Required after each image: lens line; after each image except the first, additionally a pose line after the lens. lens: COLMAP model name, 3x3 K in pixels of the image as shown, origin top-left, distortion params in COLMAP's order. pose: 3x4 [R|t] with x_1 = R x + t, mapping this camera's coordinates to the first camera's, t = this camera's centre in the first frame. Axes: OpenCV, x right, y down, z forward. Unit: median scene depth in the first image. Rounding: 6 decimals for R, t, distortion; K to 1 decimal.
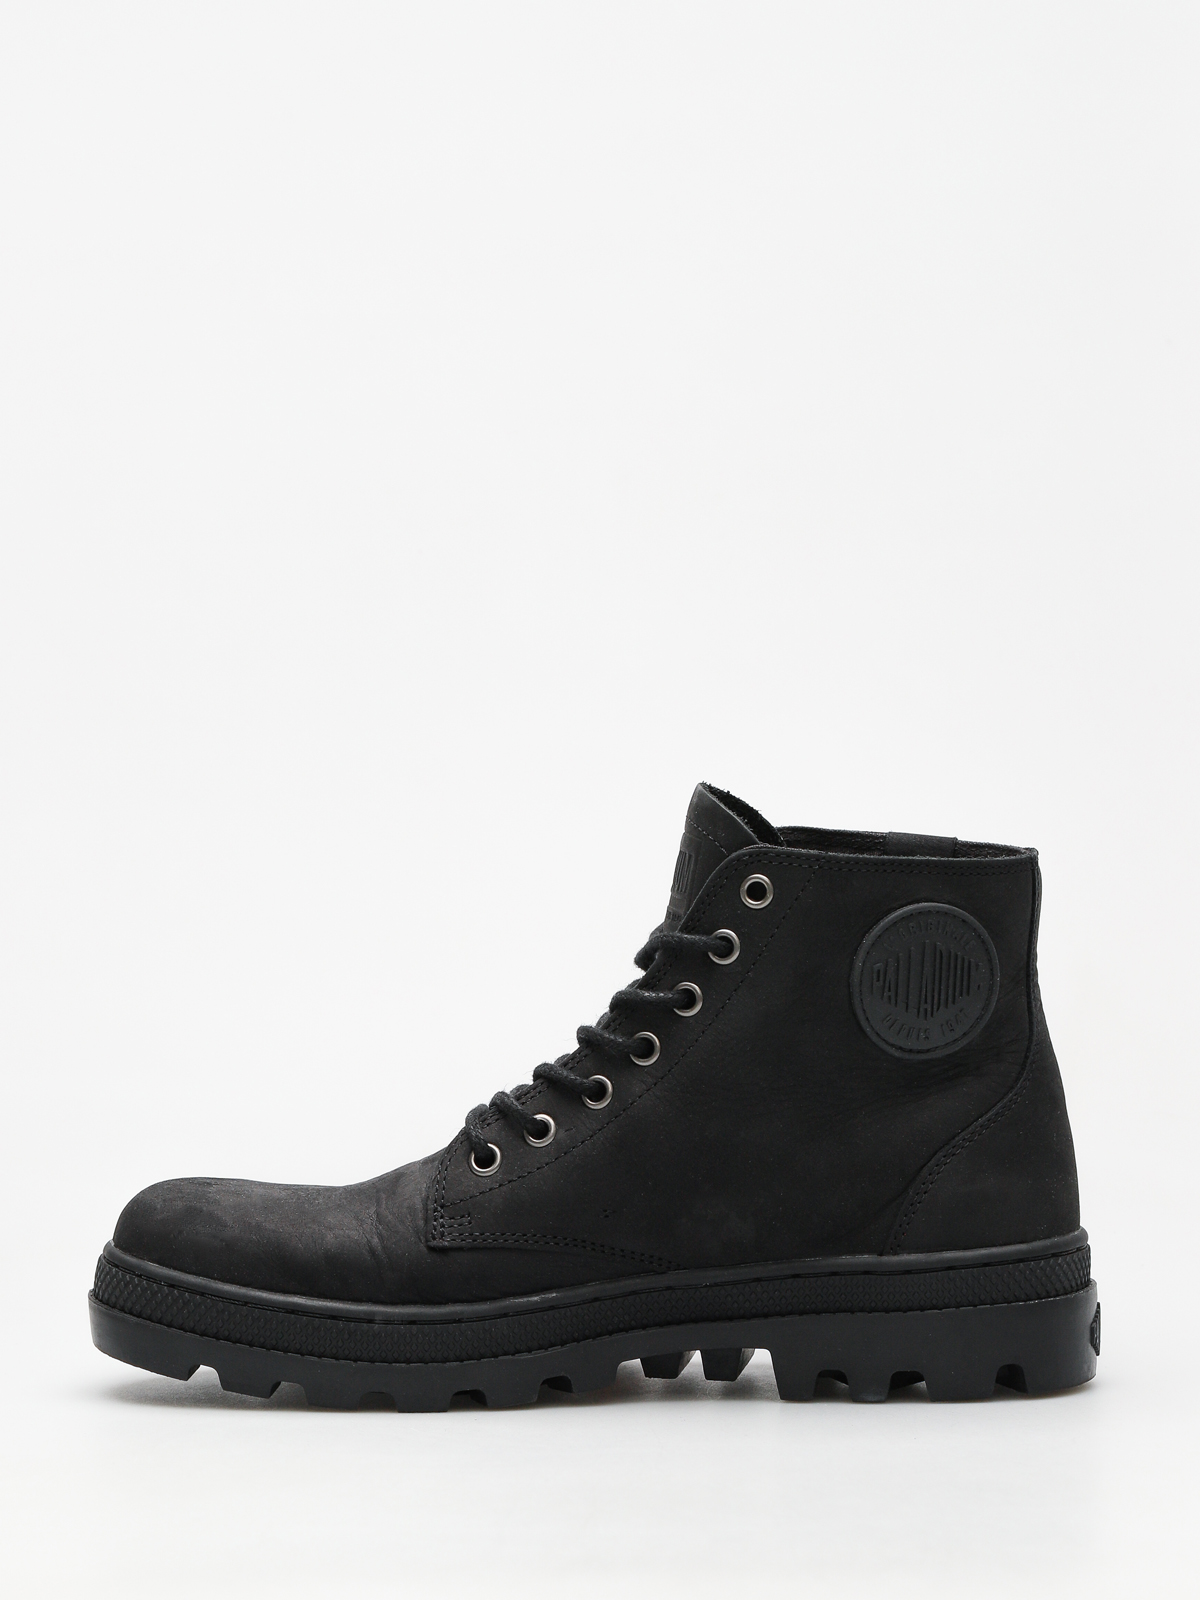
lens RADIAL K [[5964.3, 0, 600.0], [0, 5964.3, 801.9], [0, 0, 1]] dist [0.052987, 0.000000]
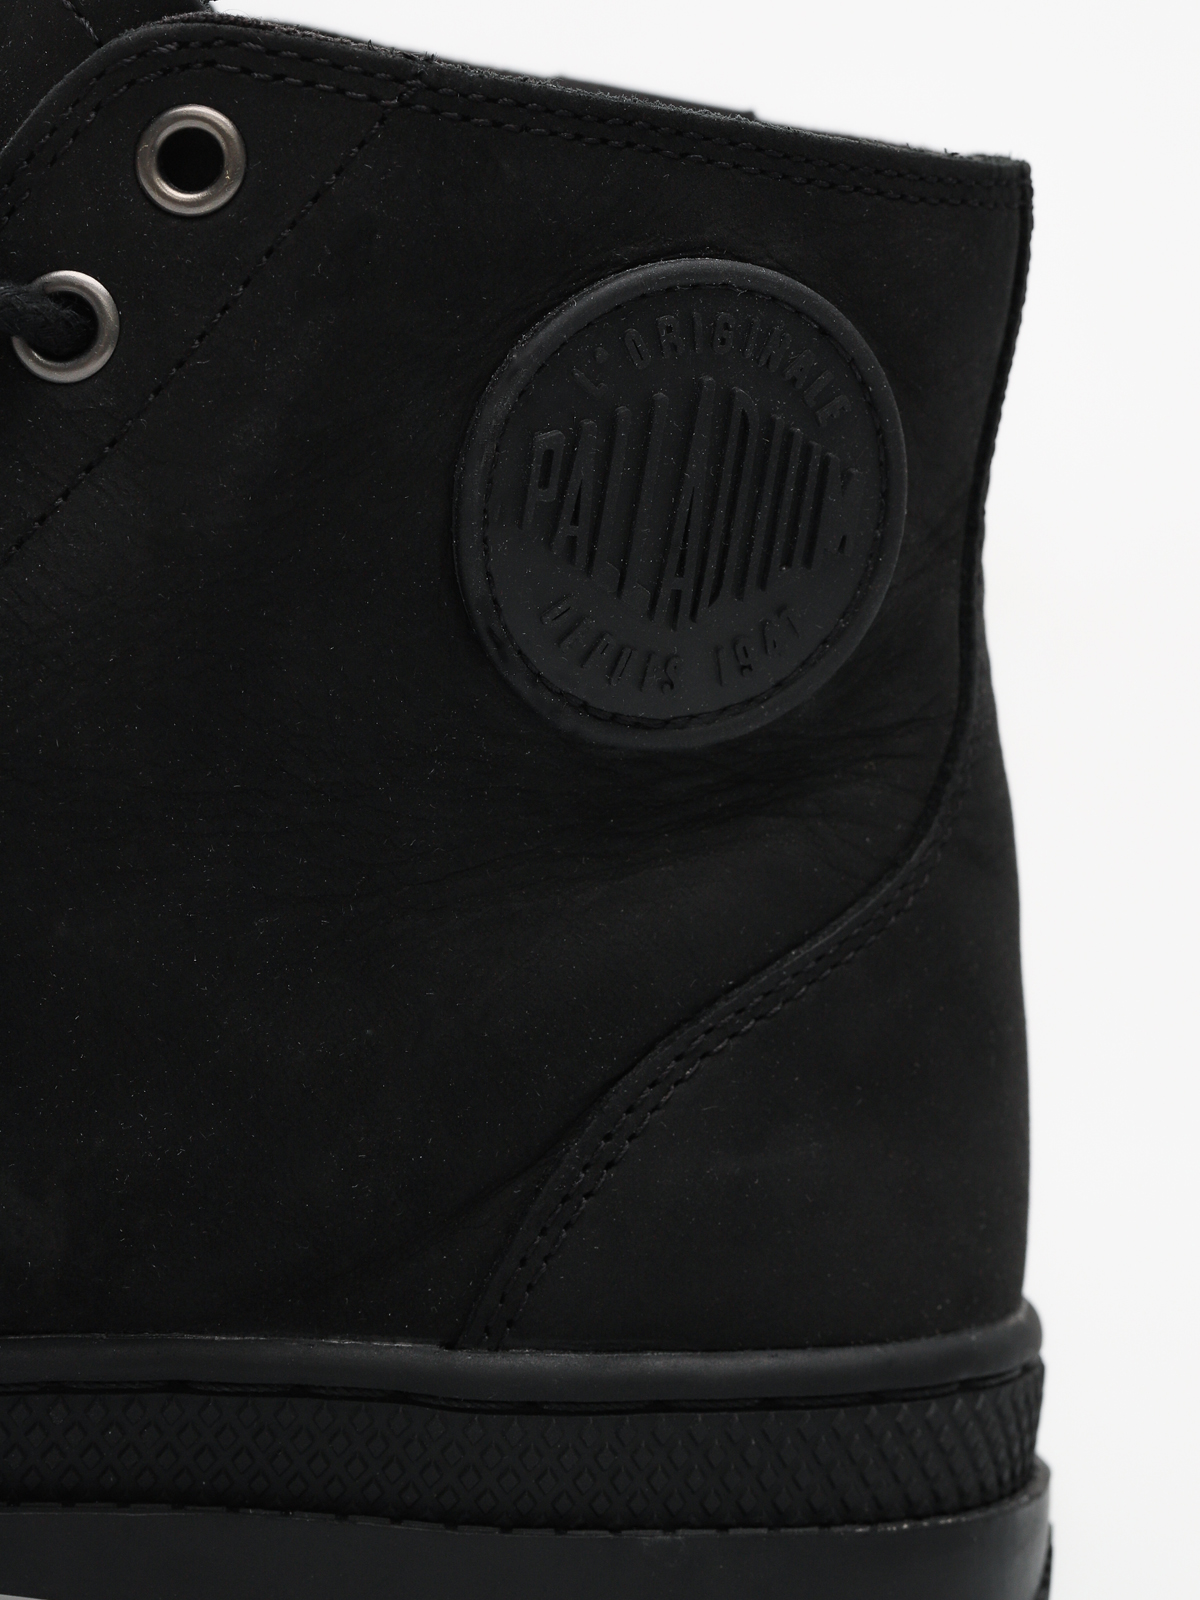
lens RADIAL K [[5964.3, 0, 550.9], [0, 5964.3, 695.3], [0, 0, 1]] dist [0.052987, 0.000000]
pose [[0.983918, 0.101929, 0.146682, 0.001905], [-0.104513, 0.994473, 0.010000, 0.037580], [-0.144852, -0.025169, 0.989133, 0.684561]]
